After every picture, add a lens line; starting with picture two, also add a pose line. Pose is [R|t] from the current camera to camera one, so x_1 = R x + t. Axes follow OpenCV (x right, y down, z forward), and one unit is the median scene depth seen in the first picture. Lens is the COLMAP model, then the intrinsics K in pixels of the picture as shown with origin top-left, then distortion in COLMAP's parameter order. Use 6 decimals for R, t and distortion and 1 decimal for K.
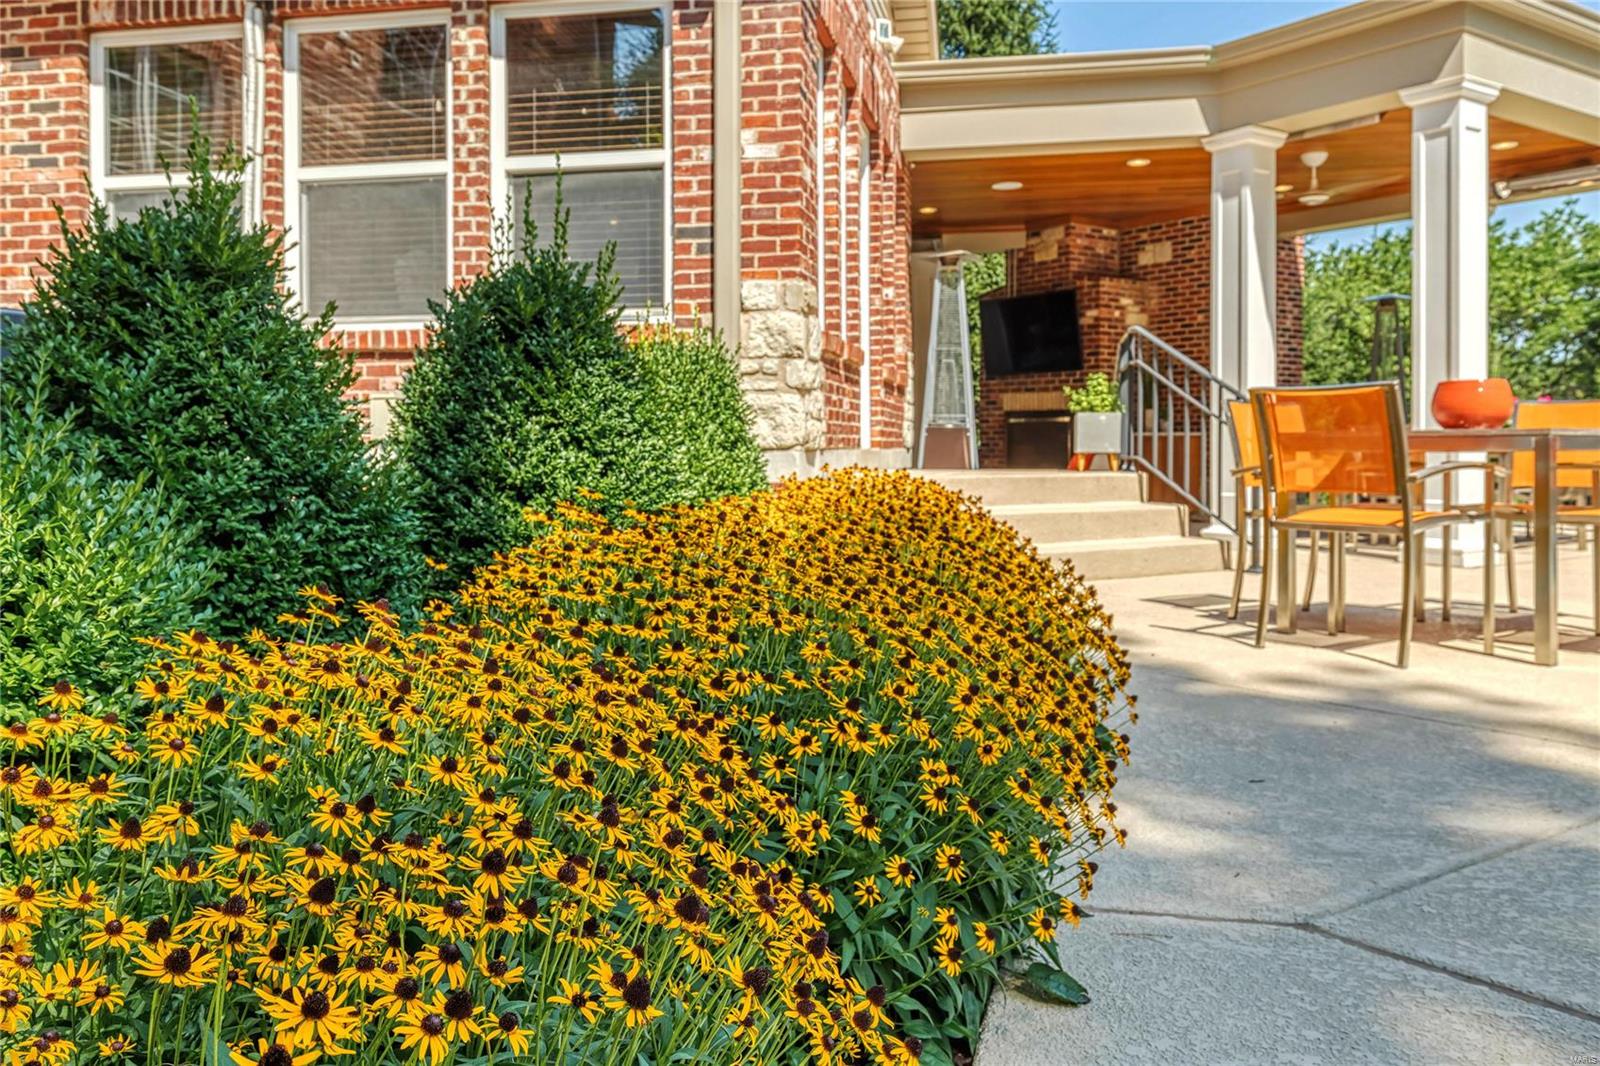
lens RADIAL K [[1308.7, 0, 797.1], [0, 1308.7, 467.6], [0, 0, 1]] dist [0.005828, -0.001885]
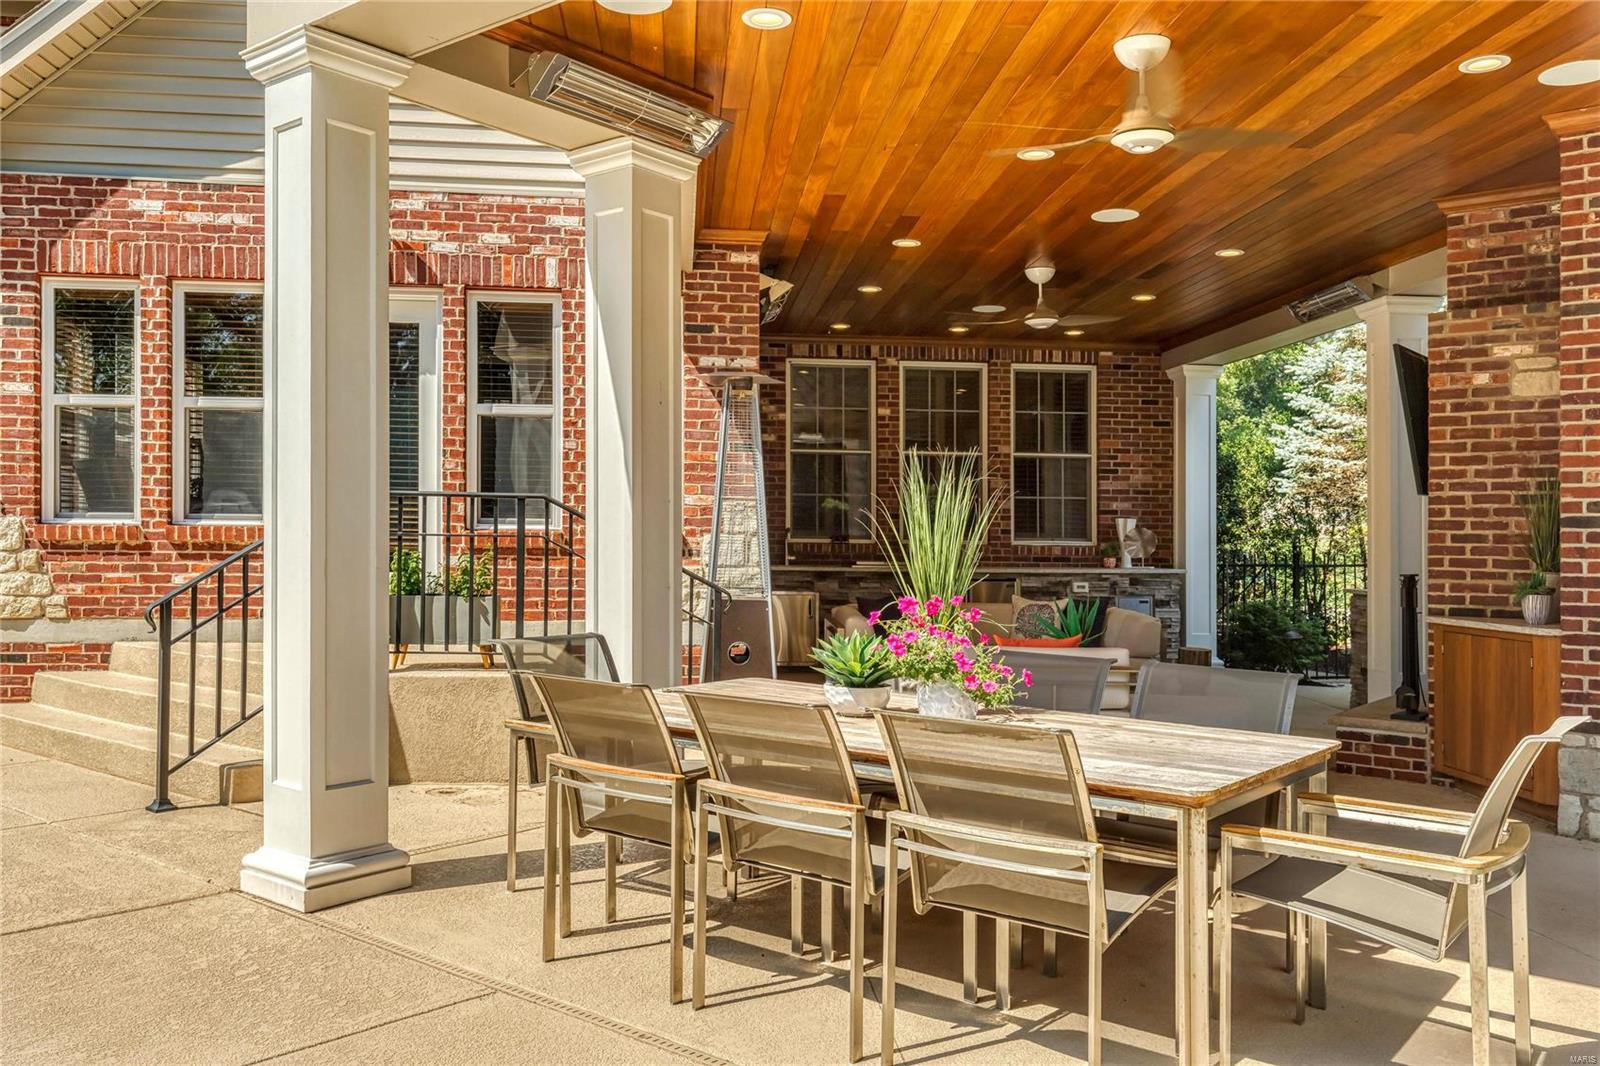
lens RADIAL K [[1297.7, 0, 800.0], [0, 1297.7, 533.0], [0, 0, 1]] dist [0.003259, -0.002752]
pose [[0.276629, 0.002389, -0.960974, 1.102066], [-0.026446, 0.999637, -0.005128, -0.084617], [0.960613, 0.026833, 0.276592, 1.050984]]
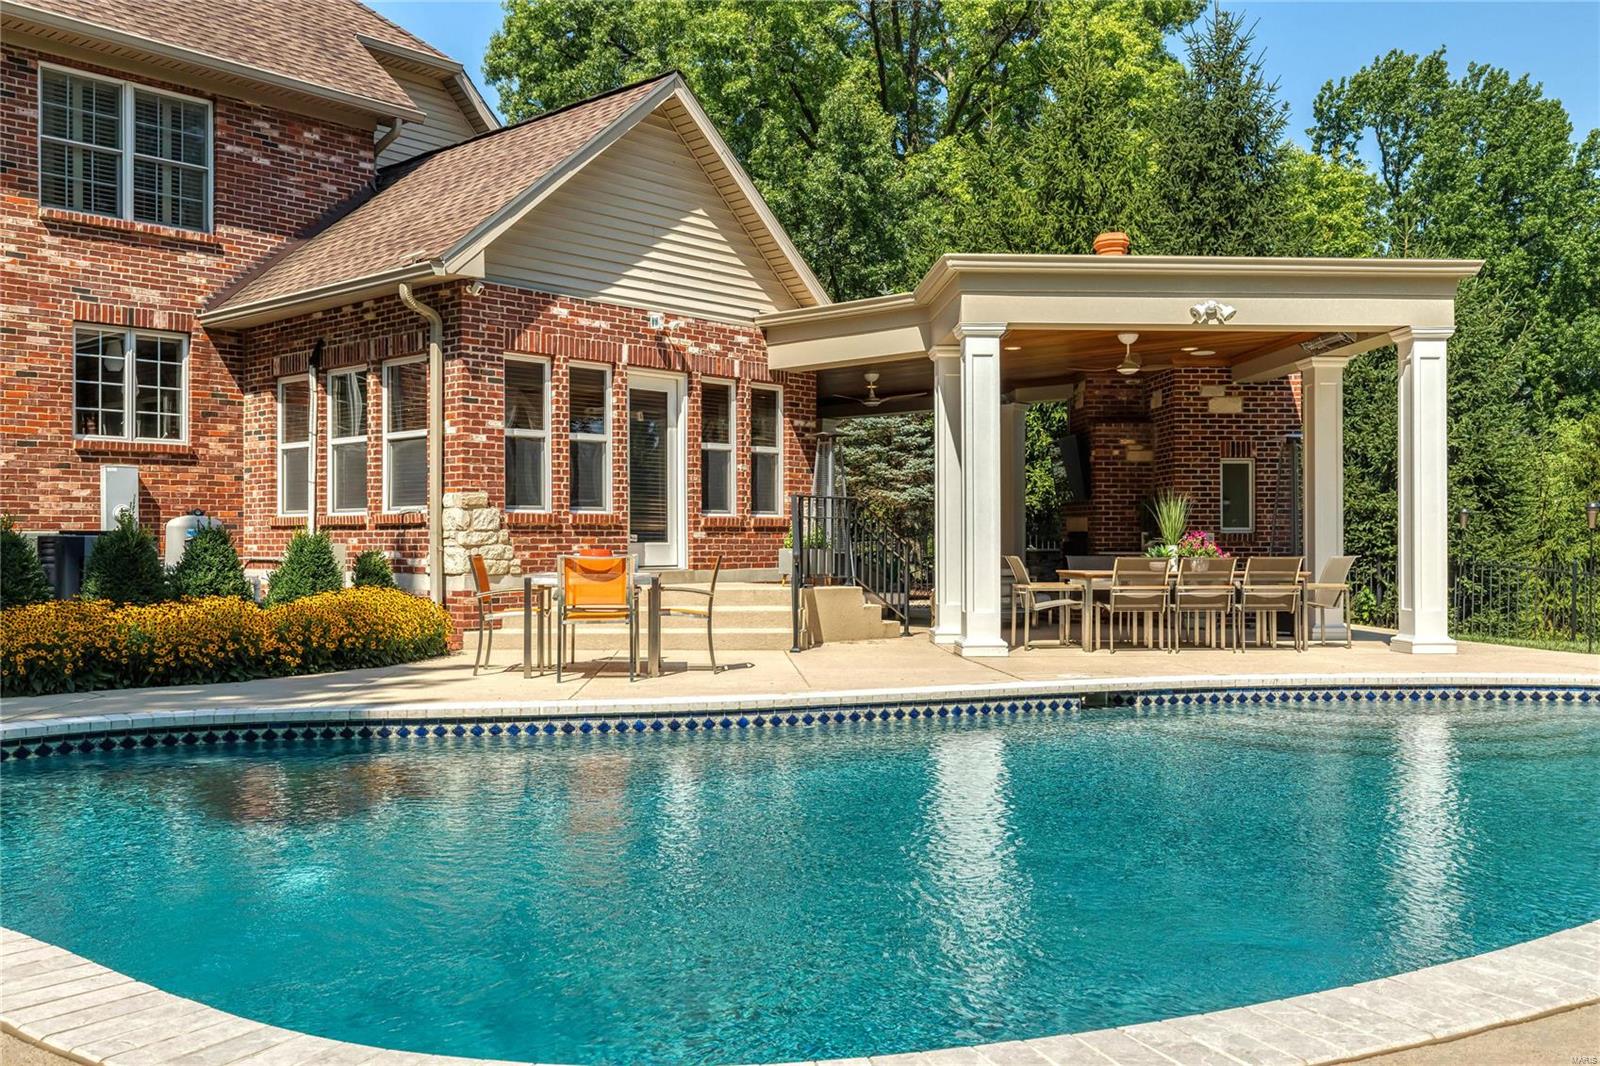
lens RADIAL K [[1414.1, 0, 795.4], [0, 1414.1, 558.0], [0, 0, 1]] dist [0.002601, -0.001215]
pose [[0.851631, 0.005187, -0.524116, 1.148532], [-0.006618, 0.999978, -0.000857, -0.030186], [0.524100, 0.004198, 0.851646, -0.439548]]
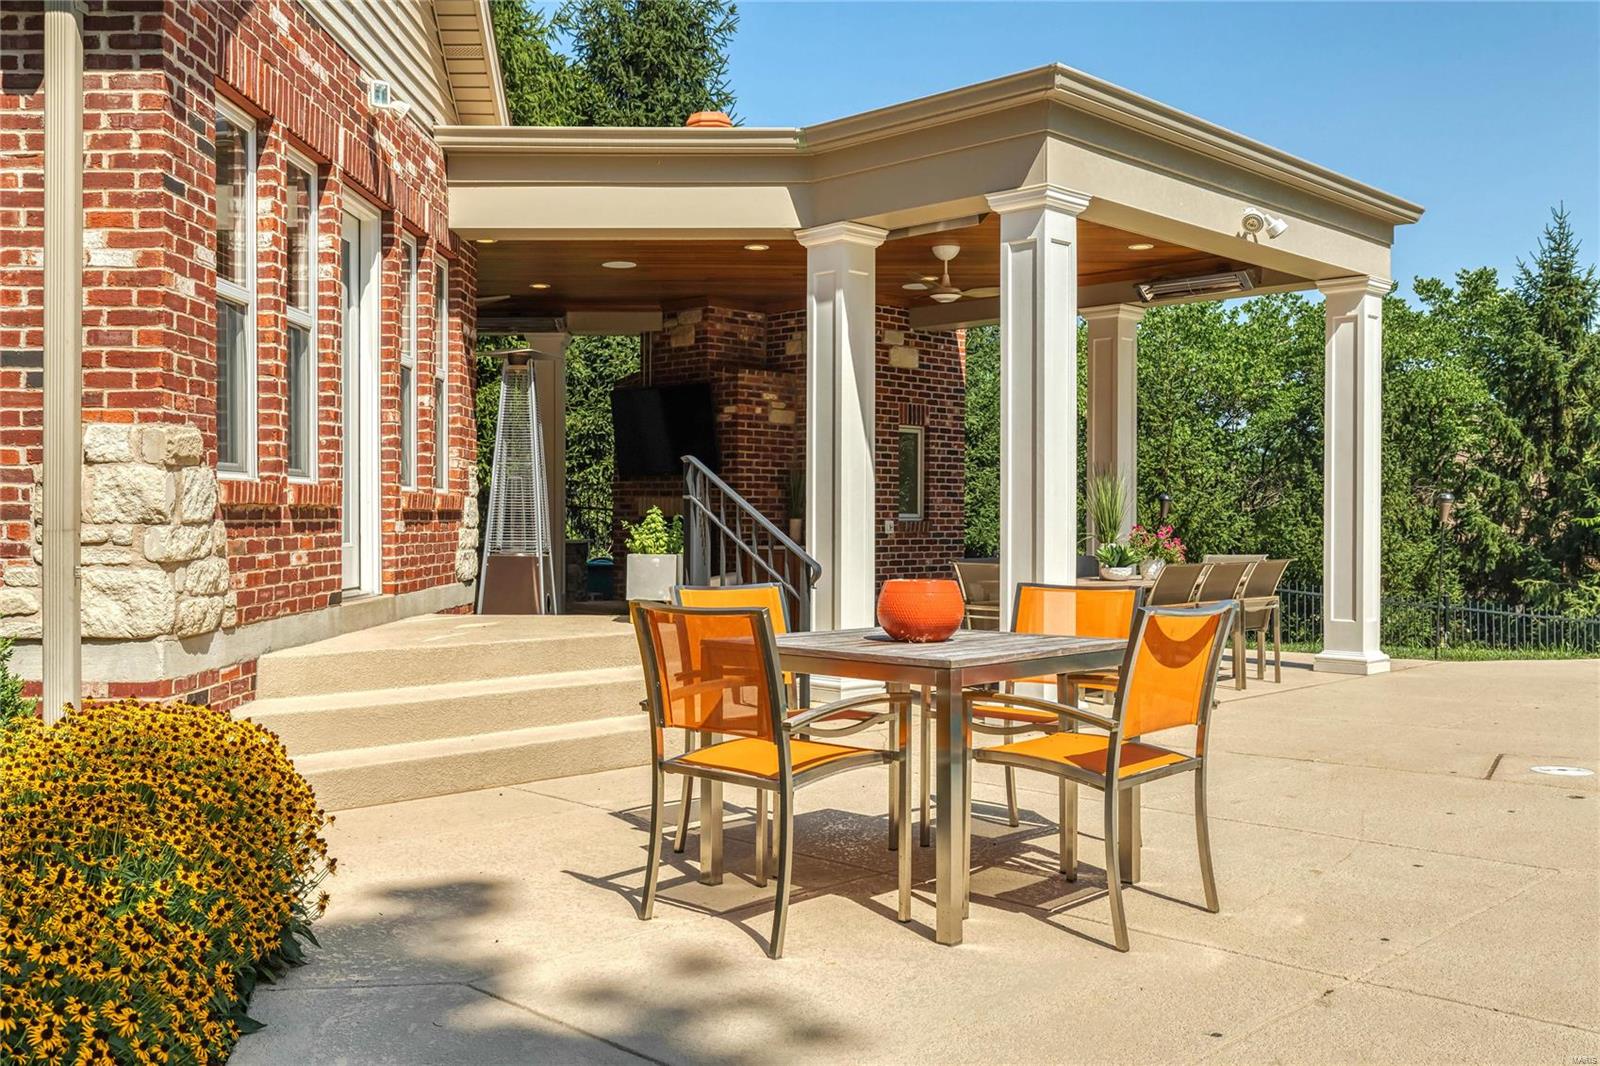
lens RADIAL K [[1457.3, 0, 800.0], [0, 1457.3, 533.0], [0, 0, 1]] dist [0.002710, 0.004117]
pose [[0.982764, 0.003136, 0.184836, 0.154040], [-0.002666, 0.999993, -0.002795, -0.054861], [-0.184843, 0.002254, 0.982765, 0.050825]]
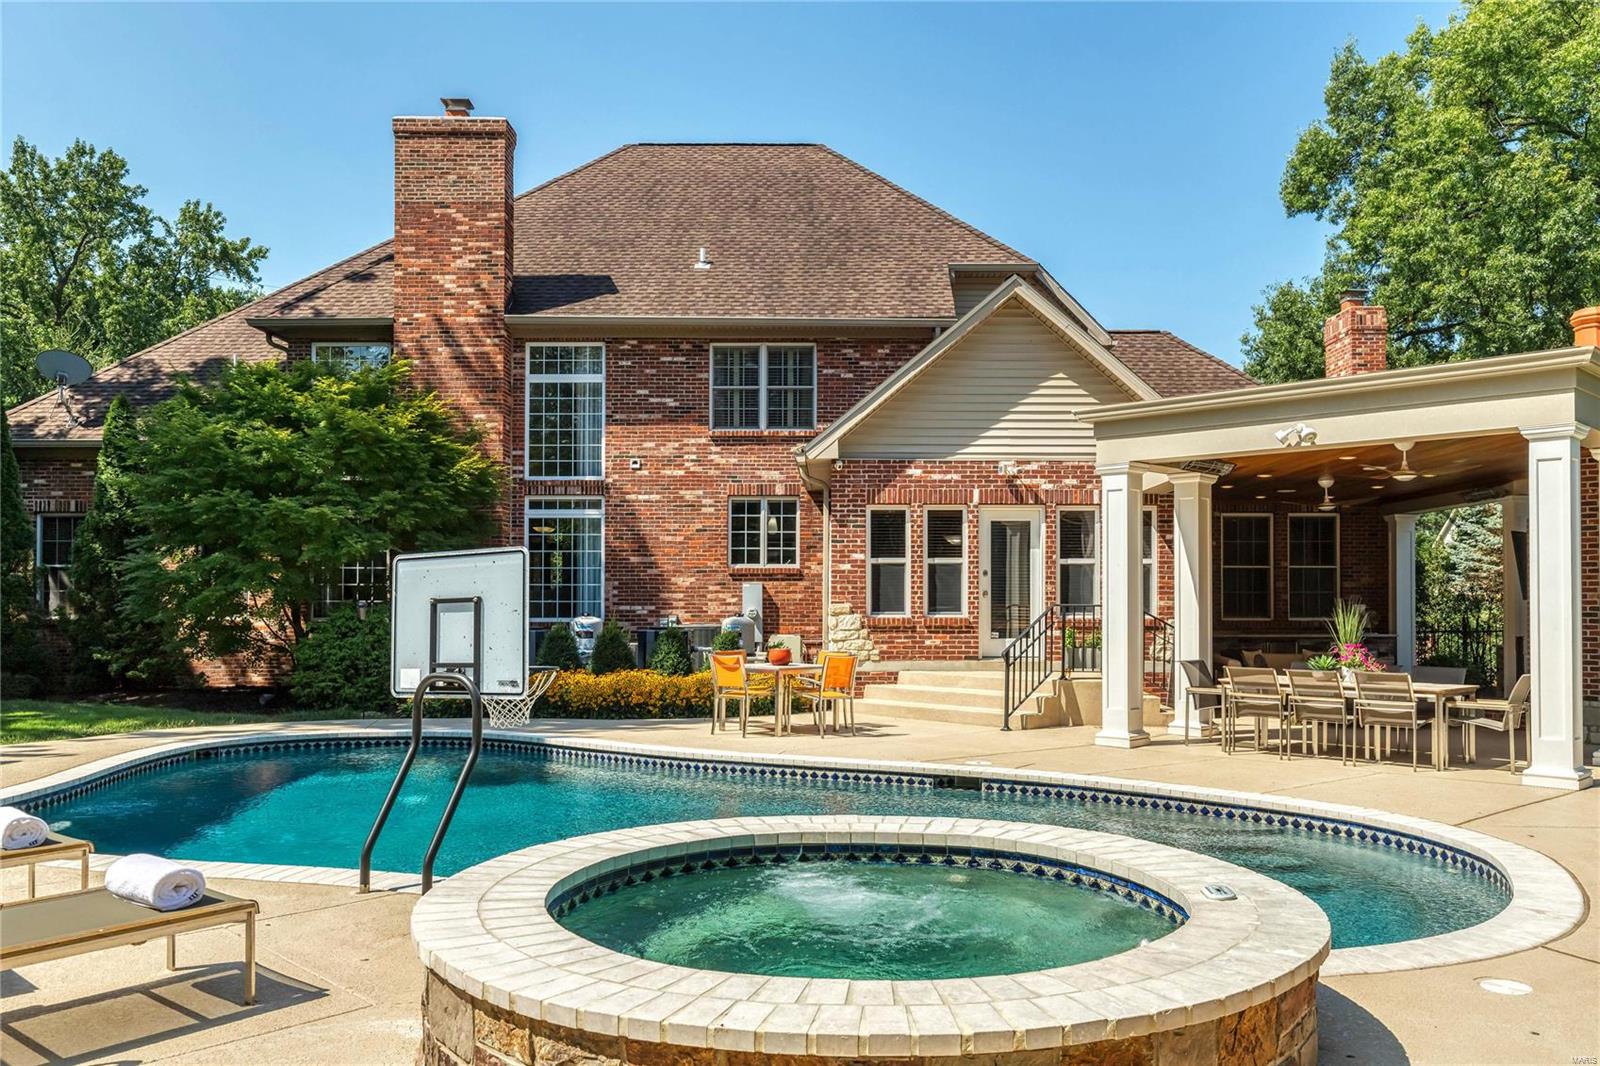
lens RADIAL K [[1268.4, 0, 805.4], [0, 1268.4, 593.4], [0, 0, 1]] dist [-0.004063, 0.000374]
pose [[0.166879, -0.006479, -0.985956, 2.056625], [-0.016323, 0.999823, -0.009333, -0.100107], [0.985842, 0.017651, 0.166744, 0.322638]]
